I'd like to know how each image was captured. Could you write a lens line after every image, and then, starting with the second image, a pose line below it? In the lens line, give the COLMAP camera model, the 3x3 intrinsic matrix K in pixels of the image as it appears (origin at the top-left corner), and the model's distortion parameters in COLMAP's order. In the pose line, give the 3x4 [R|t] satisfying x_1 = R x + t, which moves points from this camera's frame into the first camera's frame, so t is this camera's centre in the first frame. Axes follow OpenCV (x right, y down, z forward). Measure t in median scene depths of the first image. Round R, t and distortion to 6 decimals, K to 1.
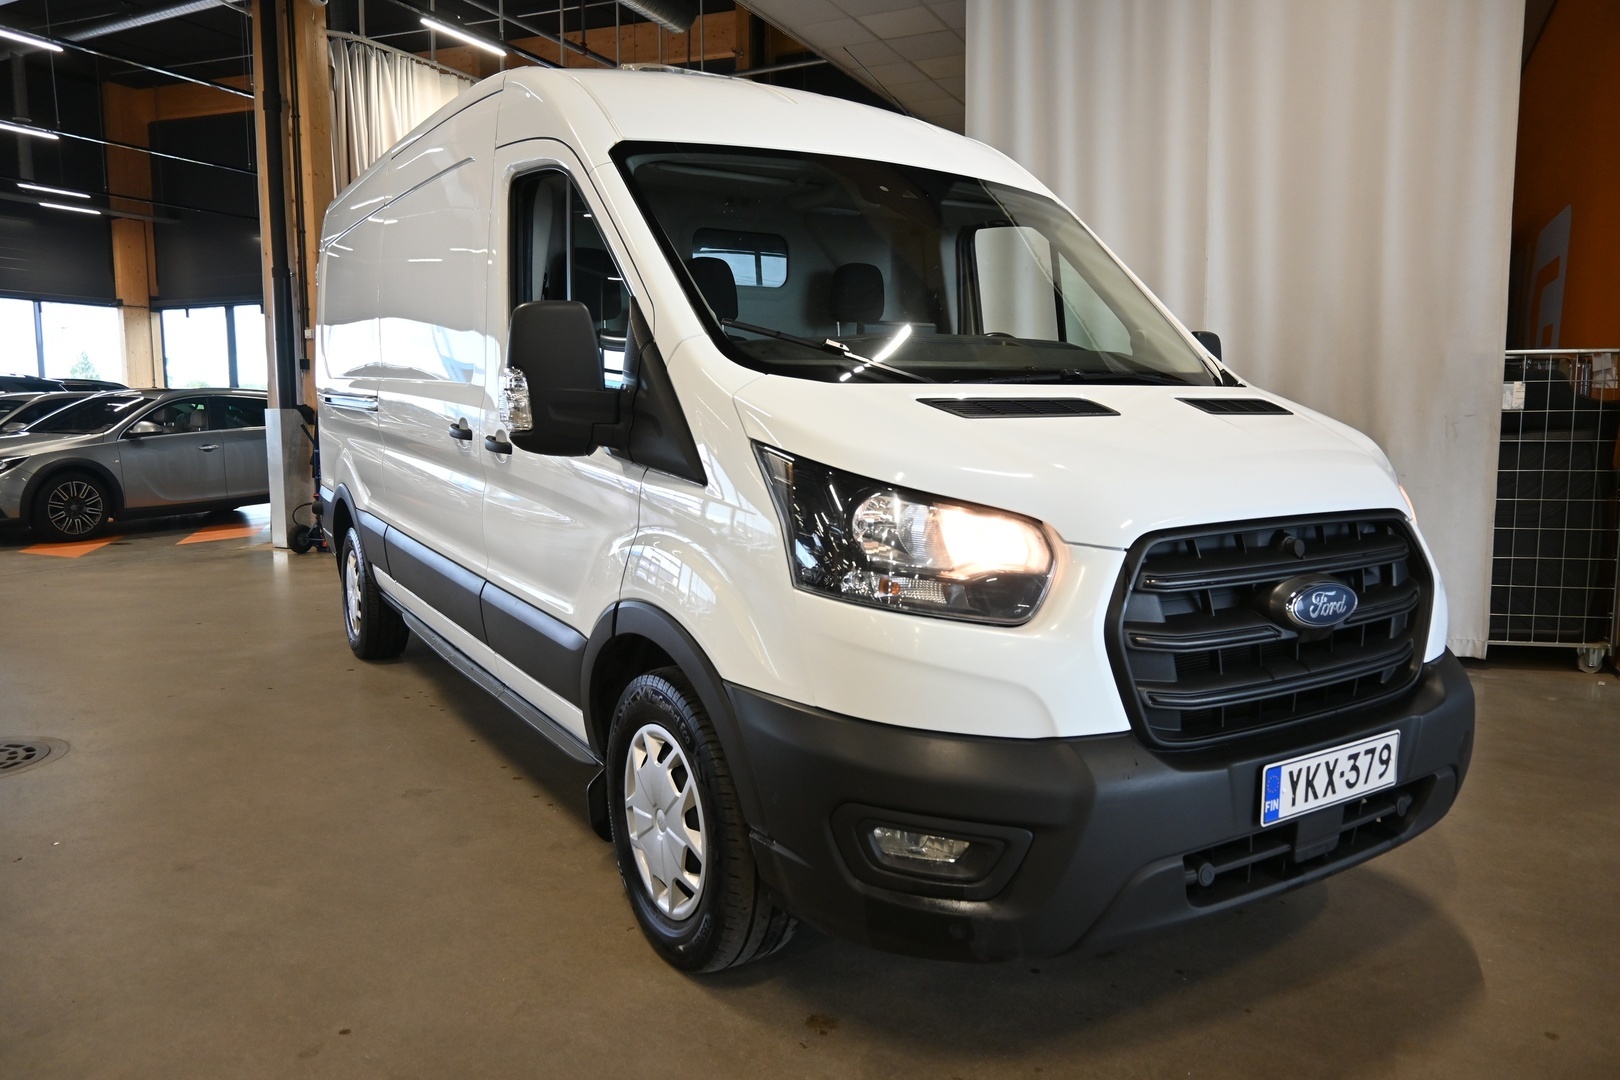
lens RADIAL K [[1115.8, 0, 811.7], [0, 1115.8, 545.3], [0, 0, 1]] dist [-0.000833, -0.001140]
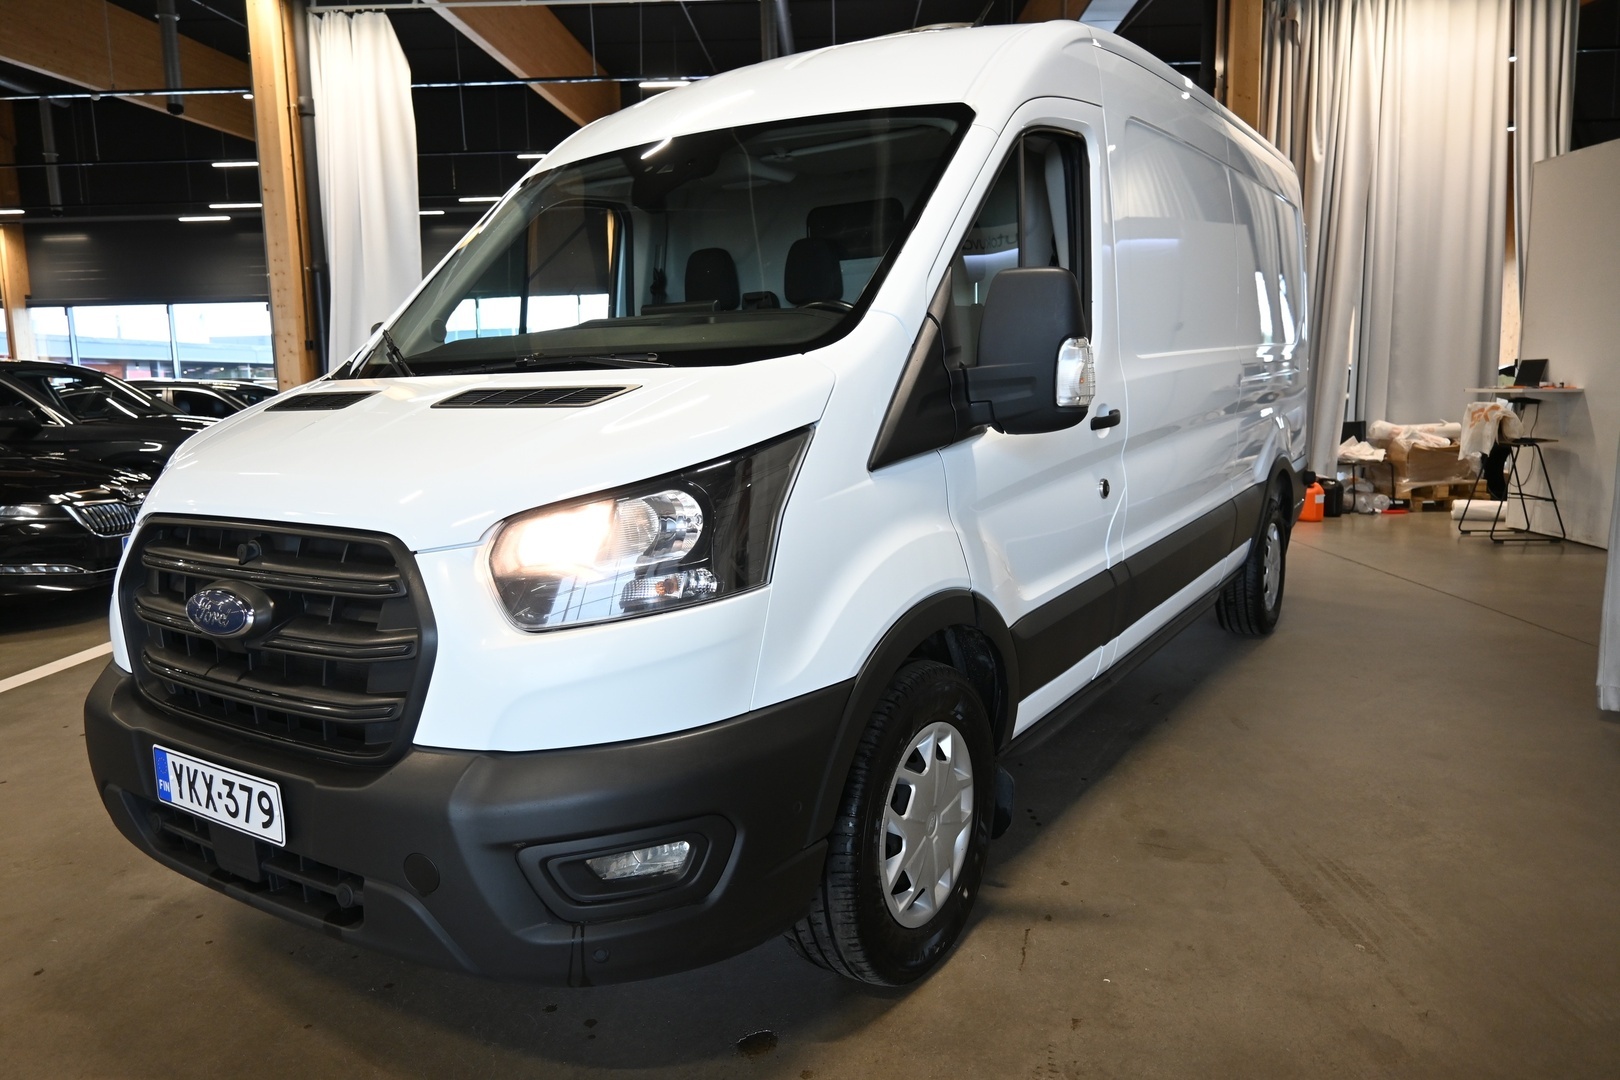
lens RADIAL K [[1115.8, 0, 811.7], [0, 1115.8, 545.3], [0, 0, 1]] dist [-0.000833, -0.001140]
pose [[0.364060, 0.100129, -0.925977, 1.432316], [-0.070310, 0.994322, 0.079877, -0.110558], [0.928718, 0.036025, 0.369033, 1.049778]]
